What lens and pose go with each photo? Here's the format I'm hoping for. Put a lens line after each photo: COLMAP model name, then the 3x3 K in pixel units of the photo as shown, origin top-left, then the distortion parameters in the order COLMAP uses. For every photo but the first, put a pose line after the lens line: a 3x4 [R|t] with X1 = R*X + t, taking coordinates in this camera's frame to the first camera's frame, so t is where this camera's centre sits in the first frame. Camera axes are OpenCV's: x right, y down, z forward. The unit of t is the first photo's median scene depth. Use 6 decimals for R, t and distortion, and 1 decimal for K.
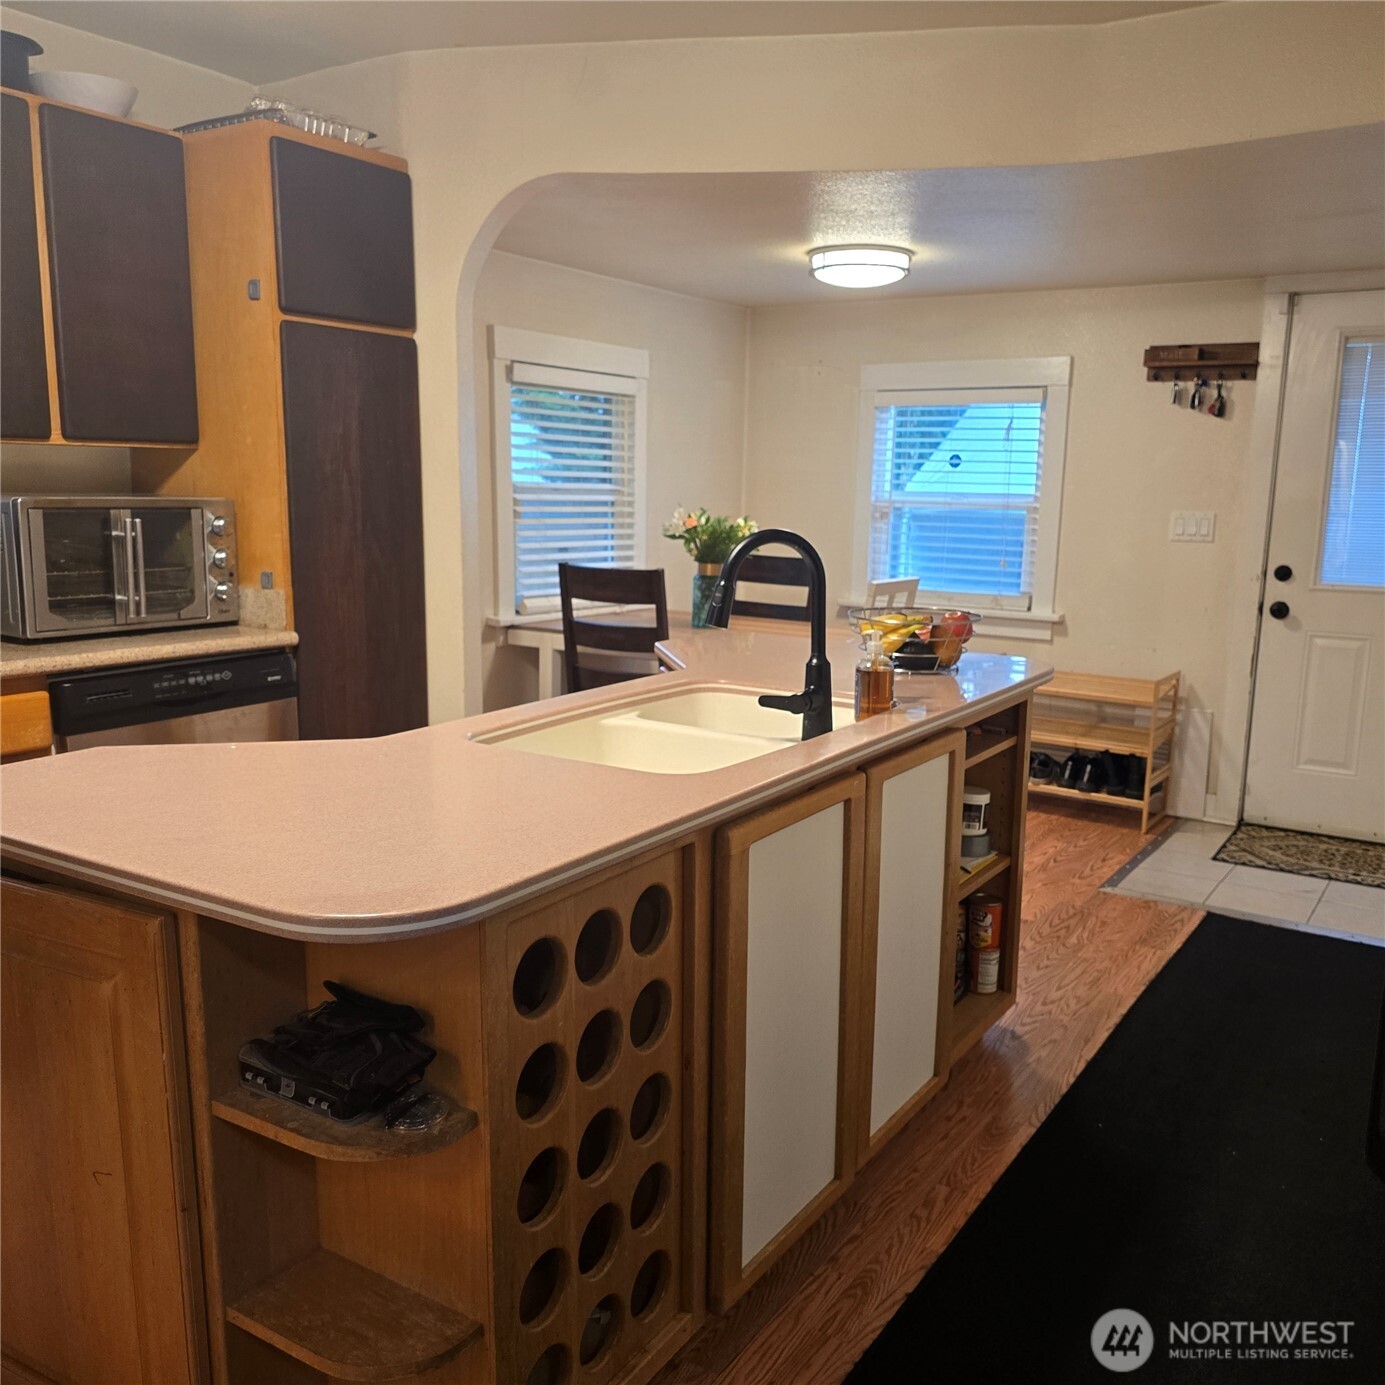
lens RADIAL K [[1245.2, 0, 689.5], [0, 1245.2, 690.7], [0, 0, 1]] dist [0.093095, -0.098936]
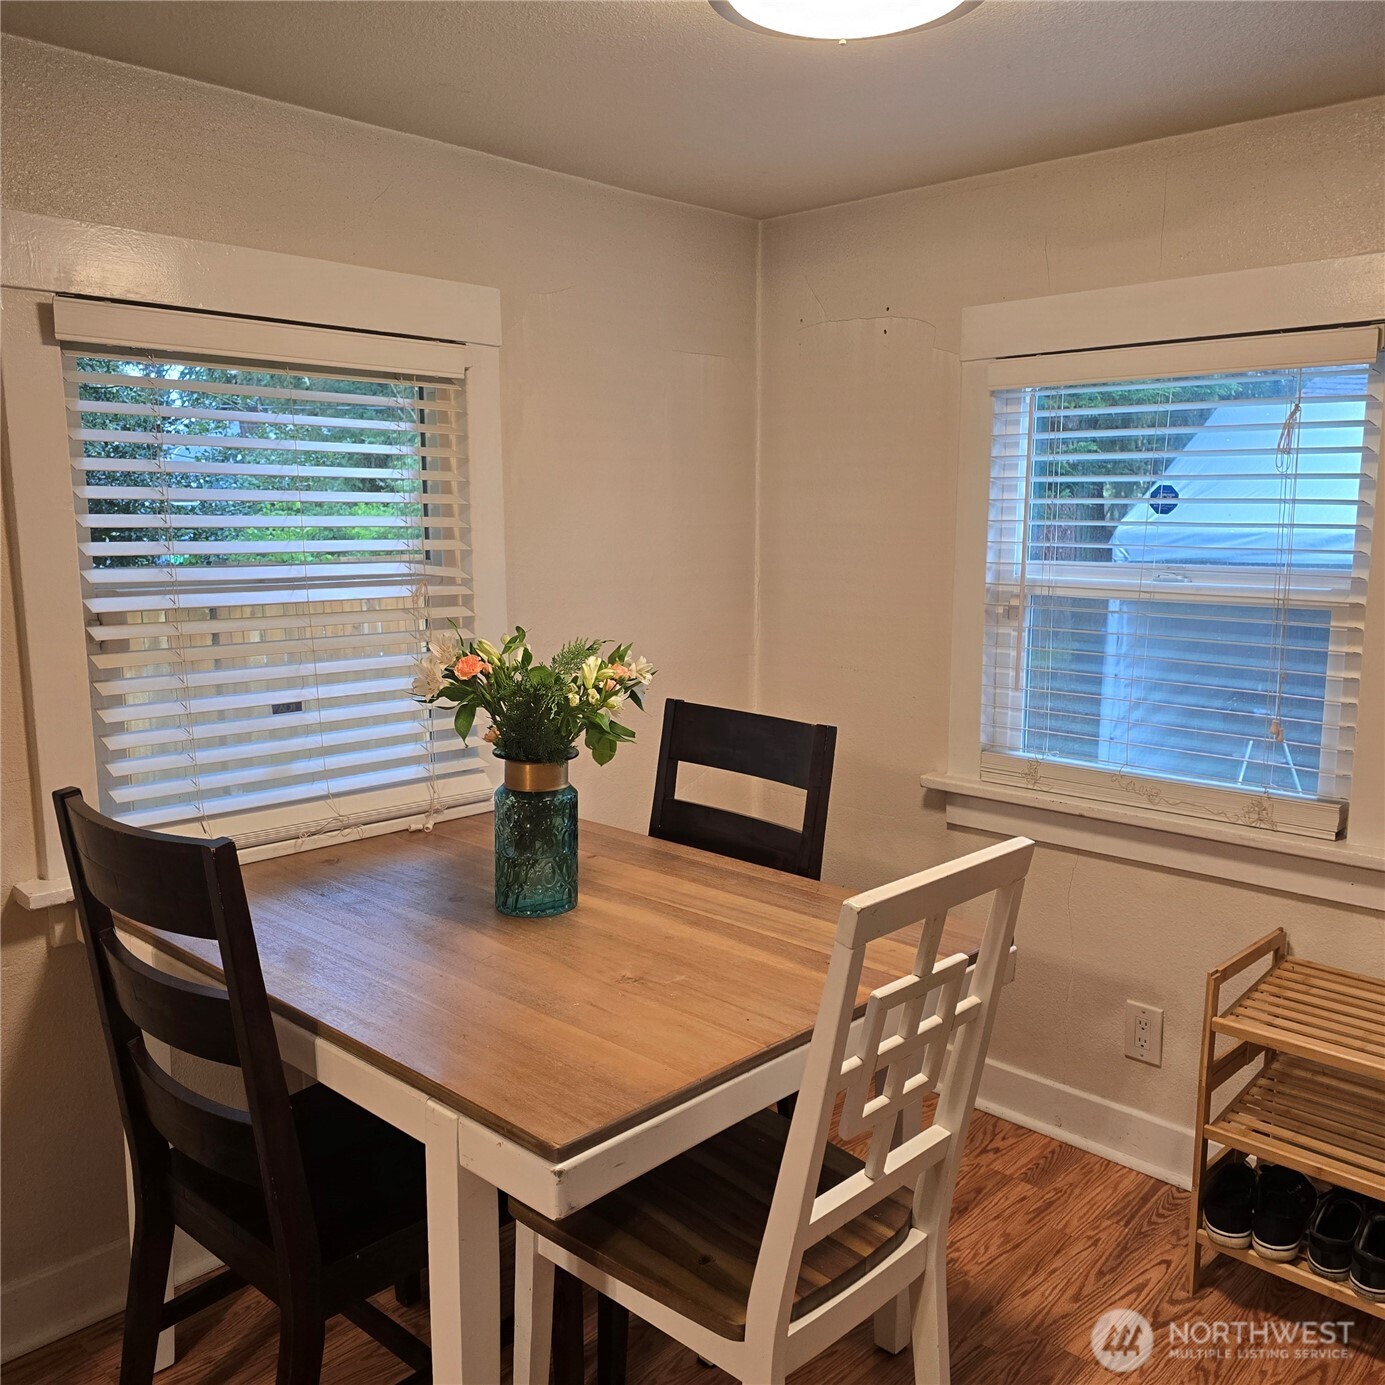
lens RADIAL K [[1245.2, 0, 699.7], [0, 1245.2, 694.5], [0, 0, 1]] dist [0.093095, -0.098936]
pose [[0.985156, 0.006464, -0.171541, 0.128255], [-0.009878, 0.999770, -0.019057, -0.104652], [0.171378, 0.020469, 0.984993, 0.533496]]
